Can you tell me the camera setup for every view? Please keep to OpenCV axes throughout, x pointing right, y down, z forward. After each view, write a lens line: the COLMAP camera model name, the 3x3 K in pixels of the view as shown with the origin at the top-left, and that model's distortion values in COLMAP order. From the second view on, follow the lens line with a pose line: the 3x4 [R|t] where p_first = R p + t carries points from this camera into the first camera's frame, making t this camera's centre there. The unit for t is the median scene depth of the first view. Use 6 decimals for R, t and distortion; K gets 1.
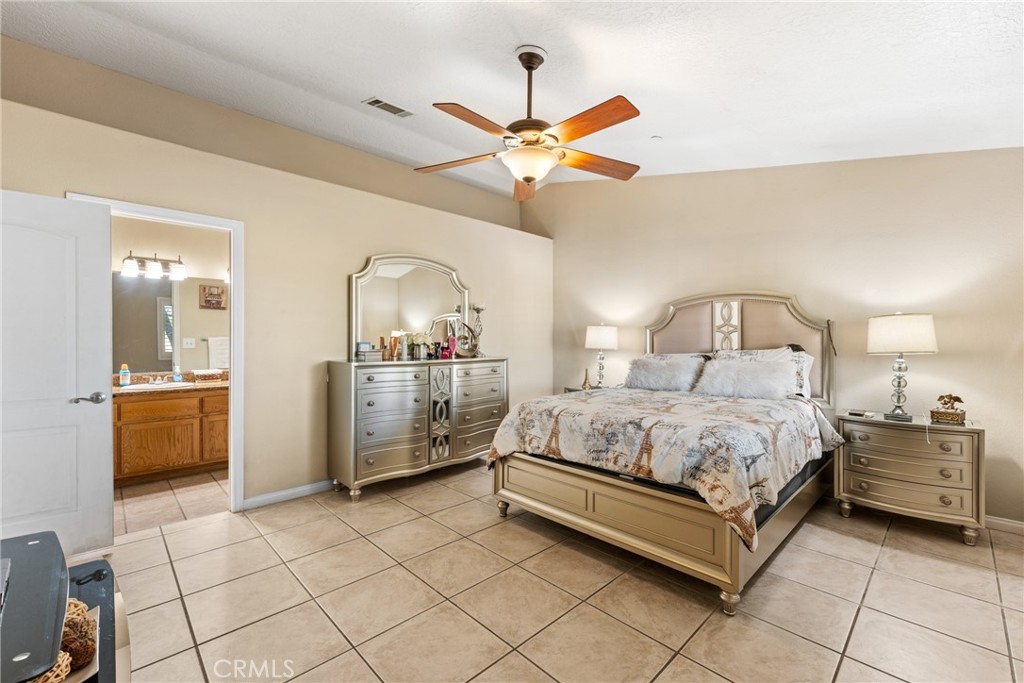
lens RADIAL K [[425.7, 0, 512.0], [0, 425.7, 347.0], [0, 0, 1]] dist [-0.002839, -0.000178]
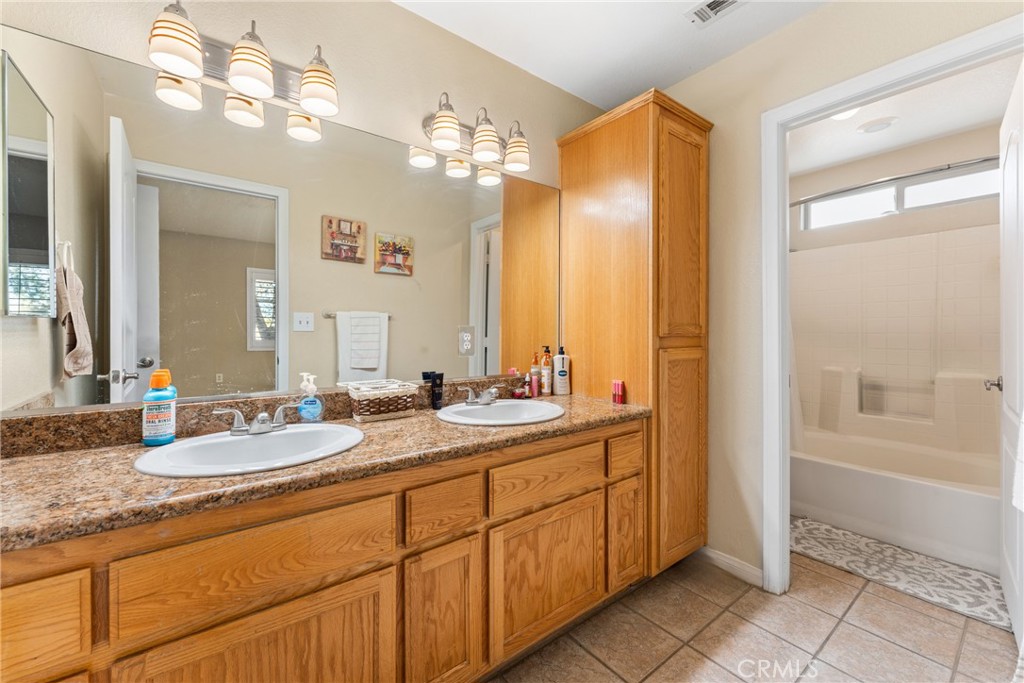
lens RADIAL K [[414.7, 0, 512.0], [0, 414.7, 338.1], [0, 0, 1]] dist [-0.000918, 0.001907]
pose [[0.992392, 0.005630, -0.122989, -0.261260], [-0.006308, 0.999967, -0.005123, 0.007640], [0.122956, 0.005860, 0.992395, 0.307455]]
